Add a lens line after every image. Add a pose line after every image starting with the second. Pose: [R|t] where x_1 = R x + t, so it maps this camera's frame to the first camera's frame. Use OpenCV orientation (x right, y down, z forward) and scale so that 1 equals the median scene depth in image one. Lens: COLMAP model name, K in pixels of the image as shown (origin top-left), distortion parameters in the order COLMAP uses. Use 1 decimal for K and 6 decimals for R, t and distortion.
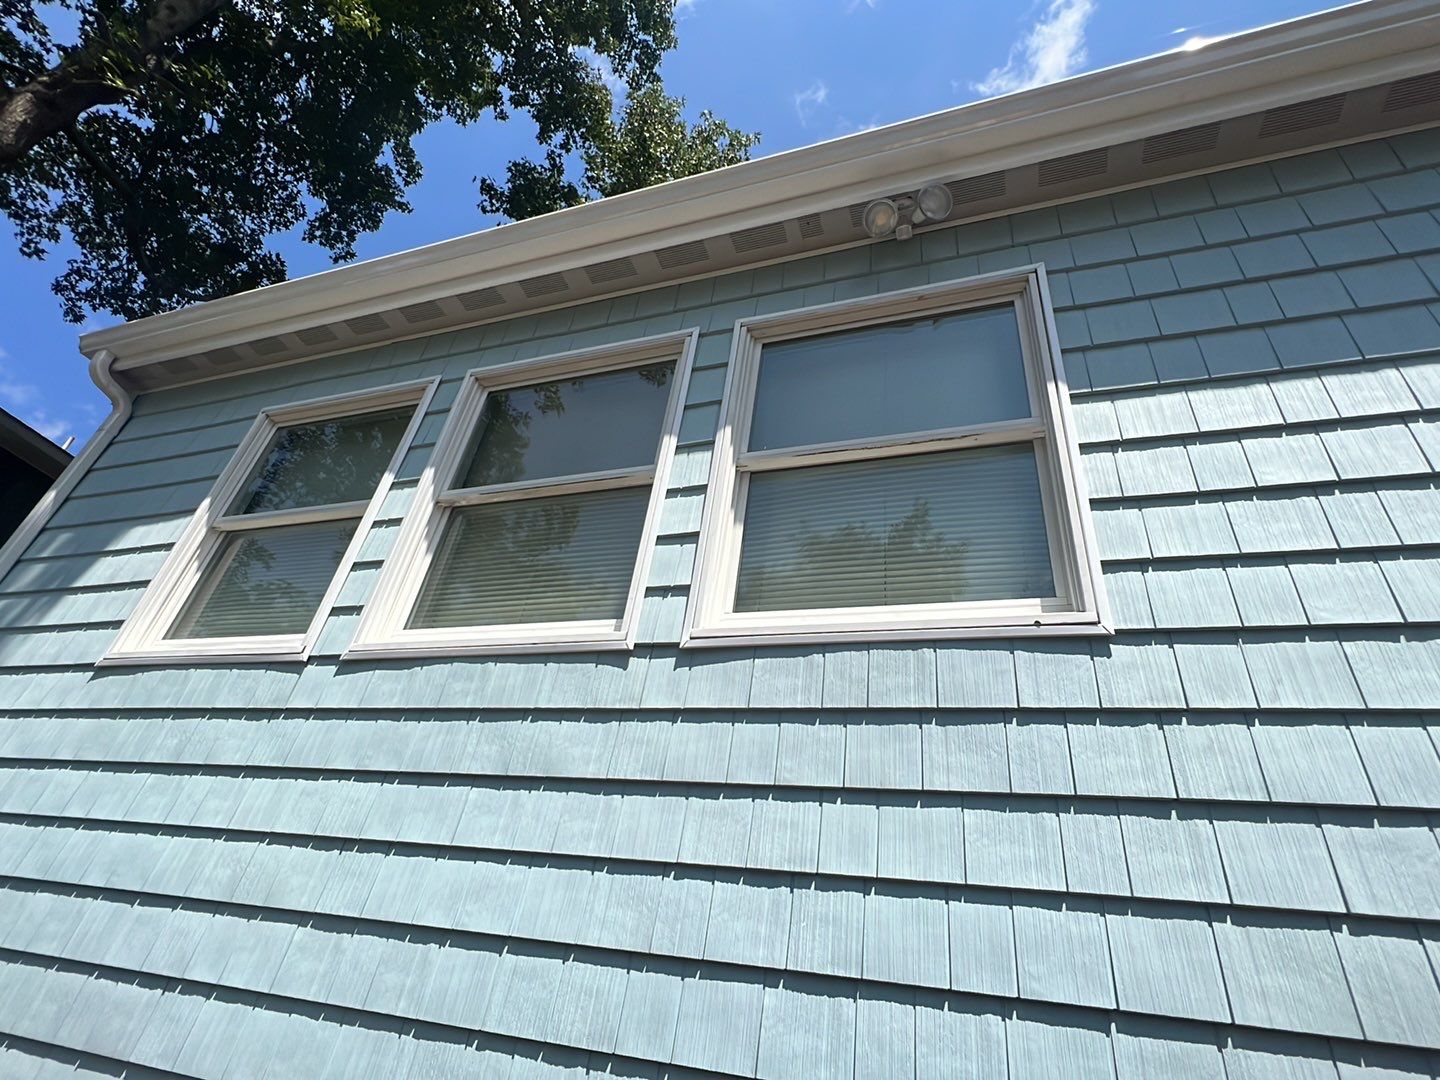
lens RADIAL K [[735.0, 0, 720.8], [0, 735.0, 538.9], [0, 0, 1]] dist [-0.002688, 0.001316]
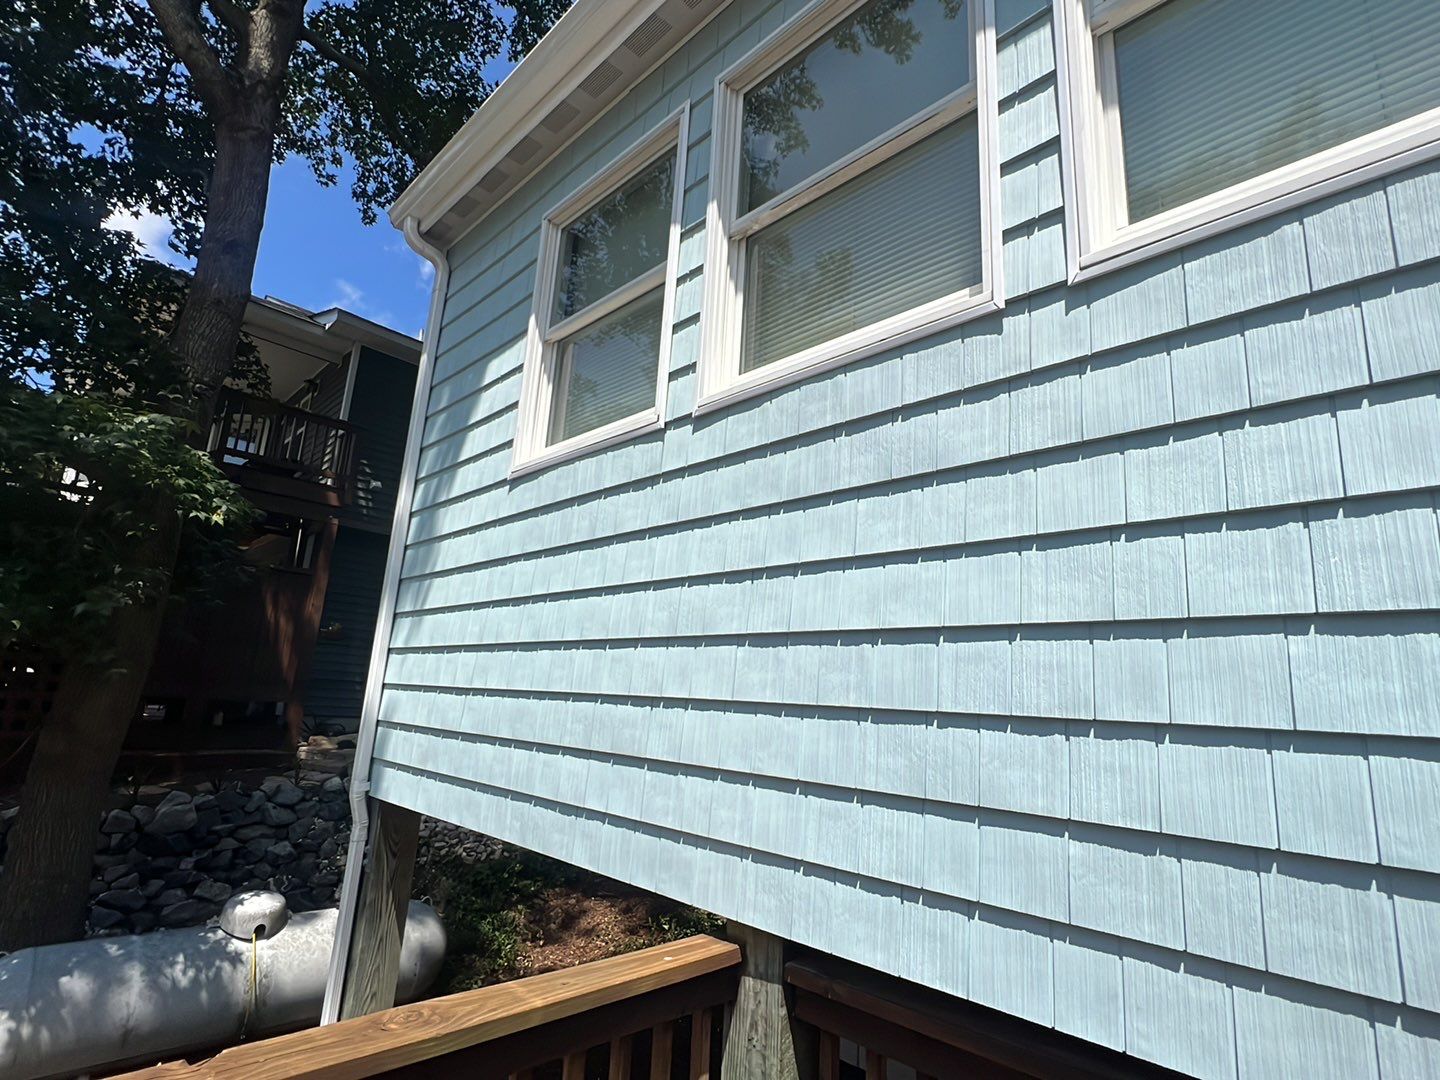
lens RADIAL K [[723.0, 0, 720.0], [0, 723.0, 540.0], [0, 0, 1]] dist [0.003061, 0.000533]
pose [[0.894712, -0.173161, -0.411710, -0.101525], [0.292614, 0.923669, 0.247412, 0.084193], [0.337442, -0.341835, 0.877087, 0.076941]]
